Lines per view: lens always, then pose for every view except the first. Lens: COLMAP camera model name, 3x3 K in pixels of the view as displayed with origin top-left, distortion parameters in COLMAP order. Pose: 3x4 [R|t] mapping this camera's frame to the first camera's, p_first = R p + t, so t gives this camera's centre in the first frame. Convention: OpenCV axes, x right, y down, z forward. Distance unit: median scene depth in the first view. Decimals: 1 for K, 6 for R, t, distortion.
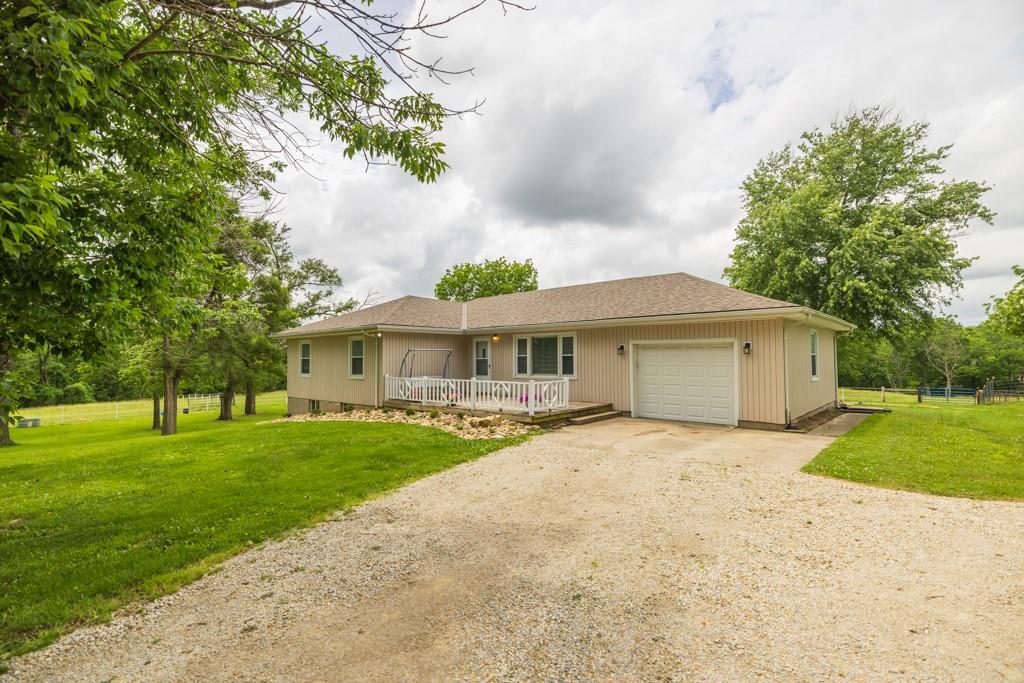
lens RADIAL K [[466.3, 0, 509.7], [0, 466.3, 335.2], [0, 0, 1]] dist [-0.009816, 0.000663]
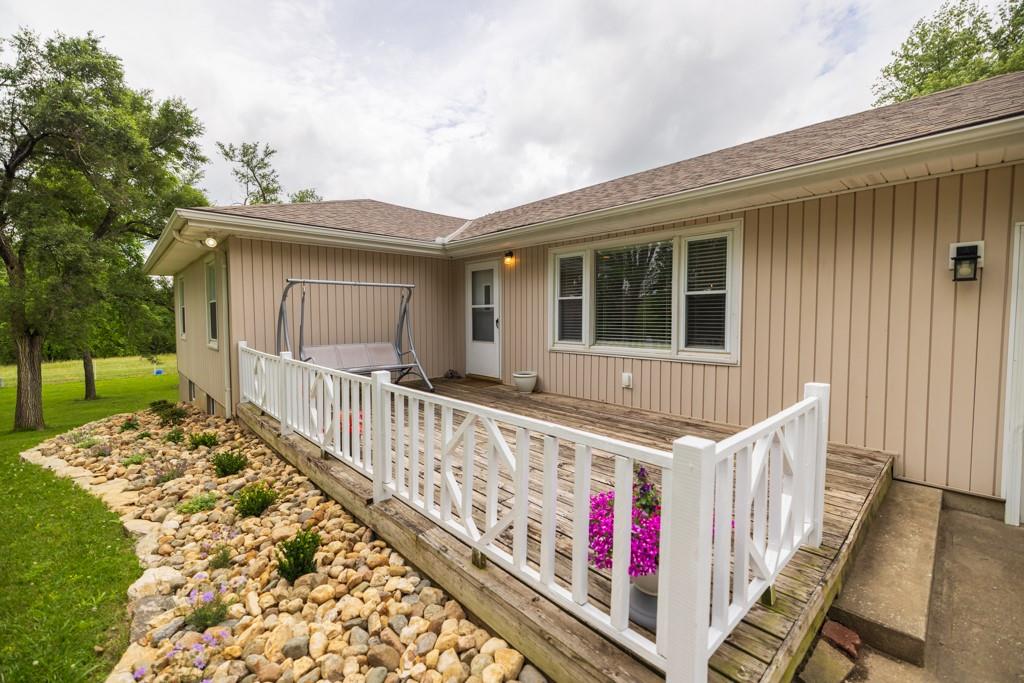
lens RADIAL K [[428.8, 0, 508.5], [0, 428.8, 337.5], [0, 0, 1]] dist [0.005219, 0.000439]
pose [[0.995969, 0.006039, -0.089497, 0.005376], [0.003297, 0.994592, 0.103809, 0.036254], [0.089640, -0.103686, 0.990562, 0.562341]]
